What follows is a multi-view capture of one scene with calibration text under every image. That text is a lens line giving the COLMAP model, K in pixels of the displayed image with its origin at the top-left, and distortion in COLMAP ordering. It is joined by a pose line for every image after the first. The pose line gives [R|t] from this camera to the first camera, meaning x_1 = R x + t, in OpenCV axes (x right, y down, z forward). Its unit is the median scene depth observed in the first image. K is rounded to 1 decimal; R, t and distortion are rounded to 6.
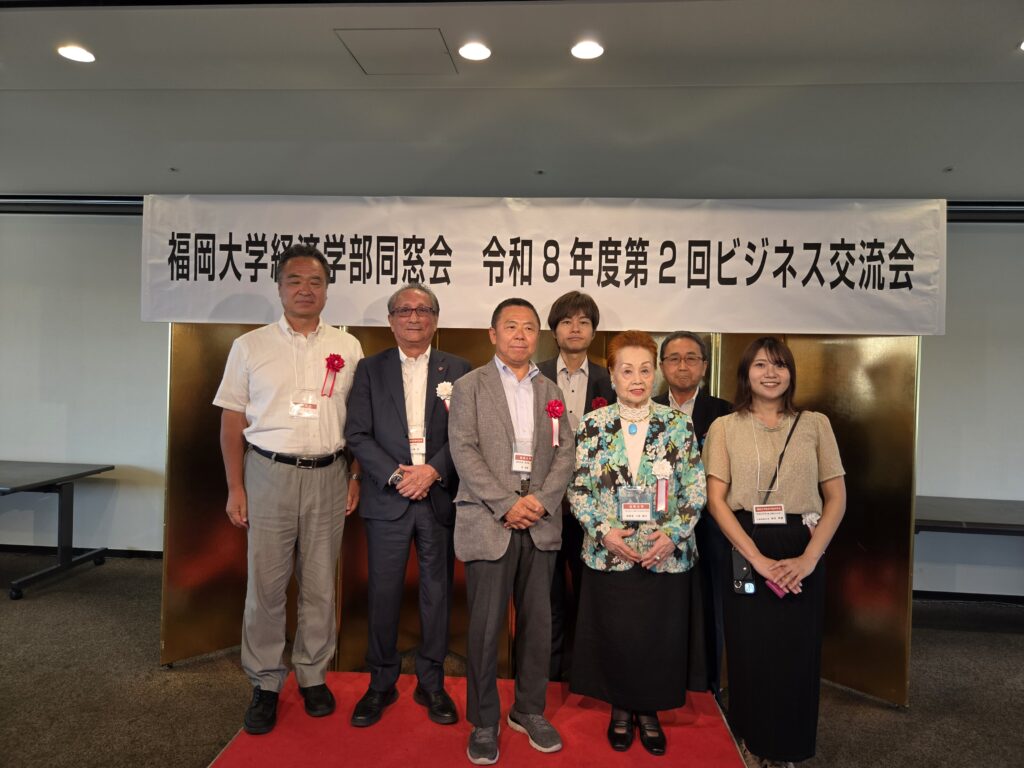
lens RADIAL K [[706.2, 0, 504.8], [0, 706.2, 381.2], [0, 0, 1]] dist [0.079432, -0.063443]
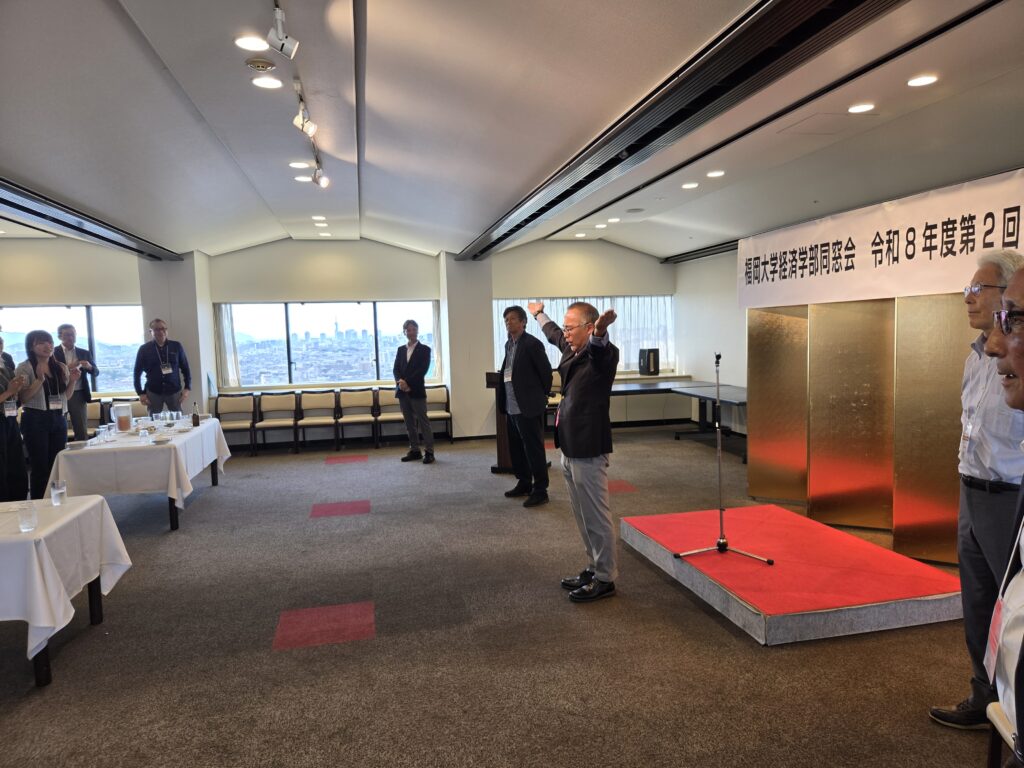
lens RADIAL K [[706.2, 0, 504.8], [0, 706.2, 381.2], [0, 0, 1]] dist [0.079432, -0.063443]
pose [[0.298239, 0.032276, -0.953945, 1.140111], [0.006507, 0.999336, 0.035846, 0.036433], [0.954469, -0.016898, 0.297831, -0.139597]]
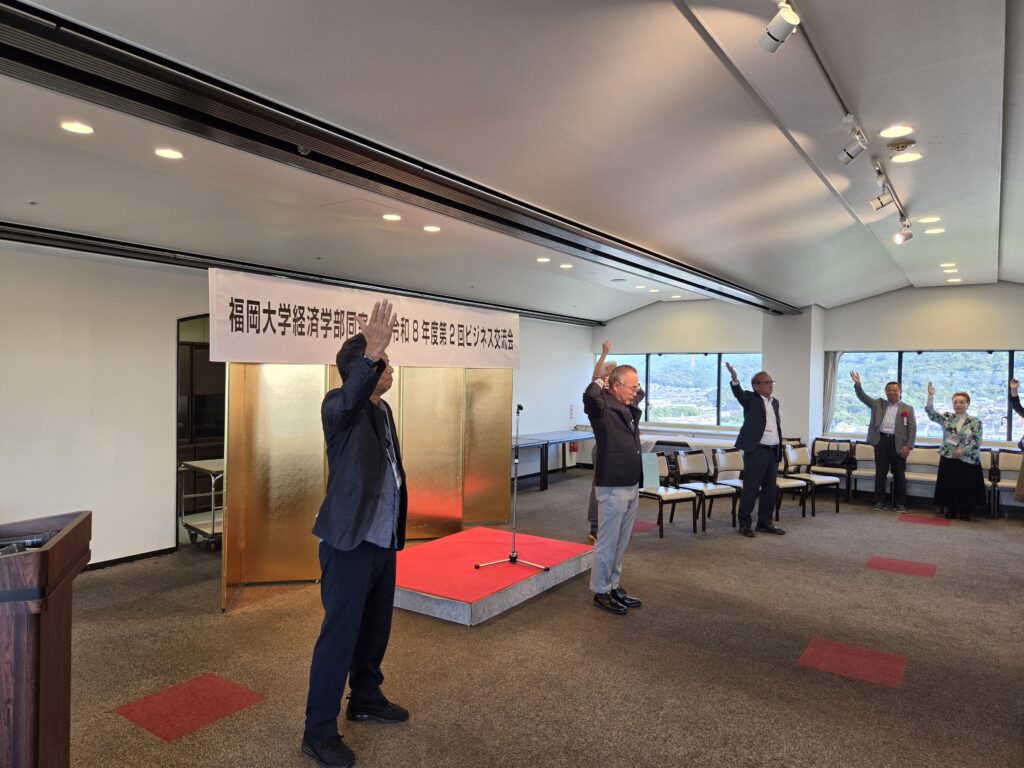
lens RADIAL K [[706.2, 0, 504.8], [0, 706.2, 381.2], [0, 0, 1]] dist [0.079432, -0.063443]
pose [[0.510309, -0.020578, 0.859745, -1.454237], [0.022825, 0.999686, 0.010379, -0.048013], [-0.859688, 0.014327, 0.510618, -0.180218]]
